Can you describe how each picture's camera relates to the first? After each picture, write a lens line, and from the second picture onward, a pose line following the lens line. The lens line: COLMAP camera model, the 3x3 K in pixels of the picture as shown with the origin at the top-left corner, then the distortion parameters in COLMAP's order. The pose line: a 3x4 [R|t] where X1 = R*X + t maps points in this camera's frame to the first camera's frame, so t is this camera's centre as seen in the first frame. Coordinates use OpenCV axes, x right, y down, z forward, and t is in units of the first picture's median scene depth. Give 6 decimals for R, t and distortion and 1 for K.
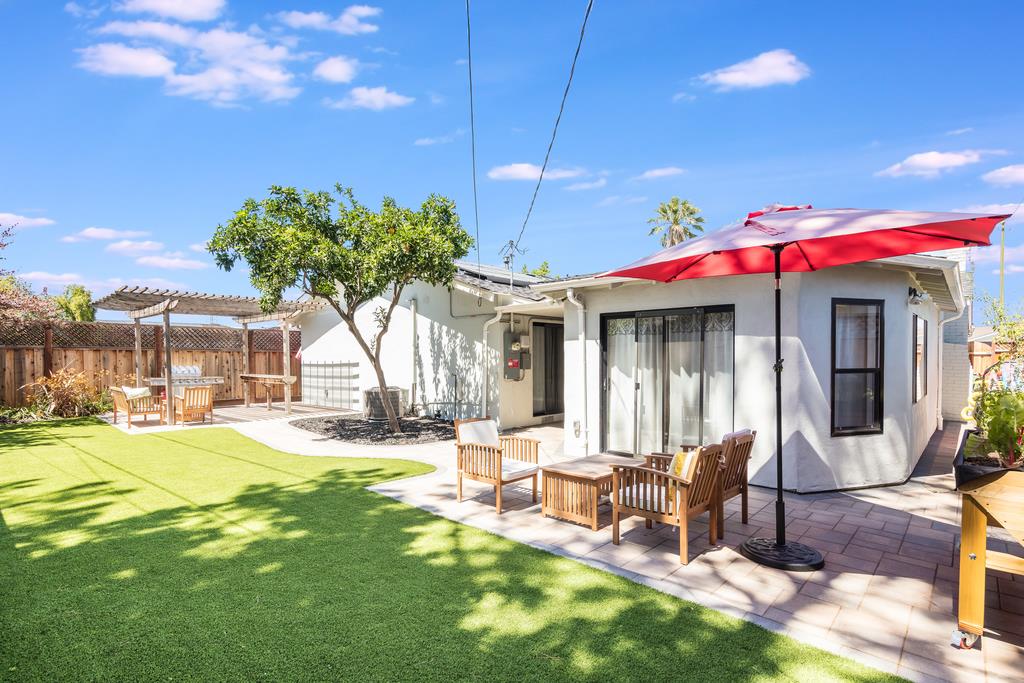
lens RADIAL K [[481.5, 0, 512.9], [0, 481.5, 358.3], [0, 0, 1]] dist [0.016456, -0.000119]
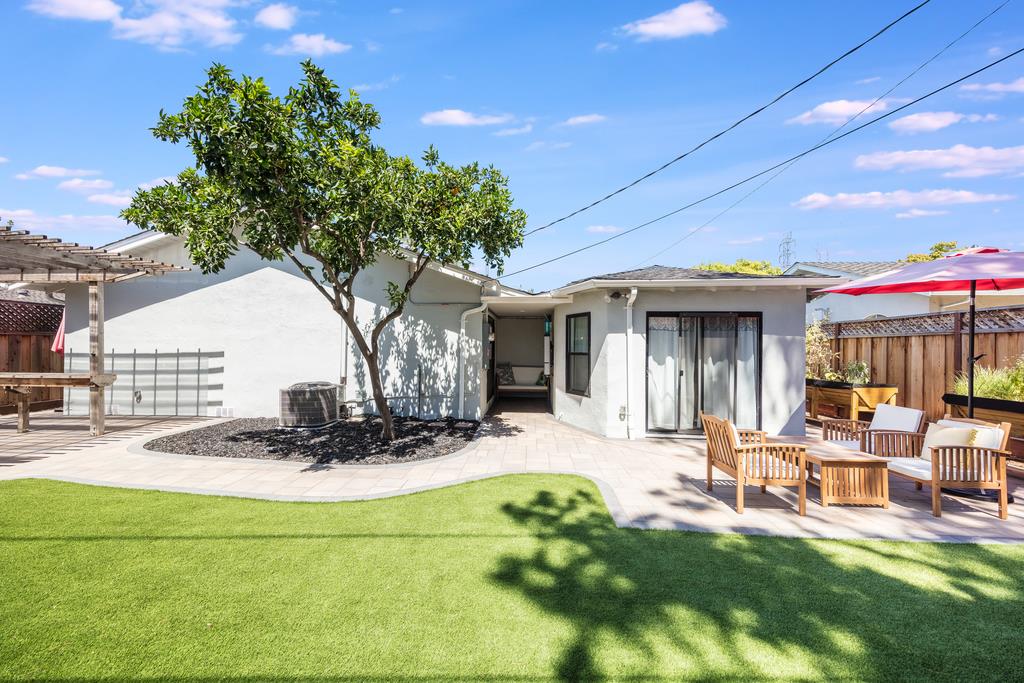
lens RADIAL K [[365.3, 0, 512.0], [0, 365.3, 341.5], [0, 0, 1]] dist [0.013768, -0.000064]
pose [[0.784137, 0.015664, 0.620390, -0.474618], [-0.008067, 0.999854, -0.015048, -0.003480], [-0.620536, 0.006795, 0.784149, 0.389241]]
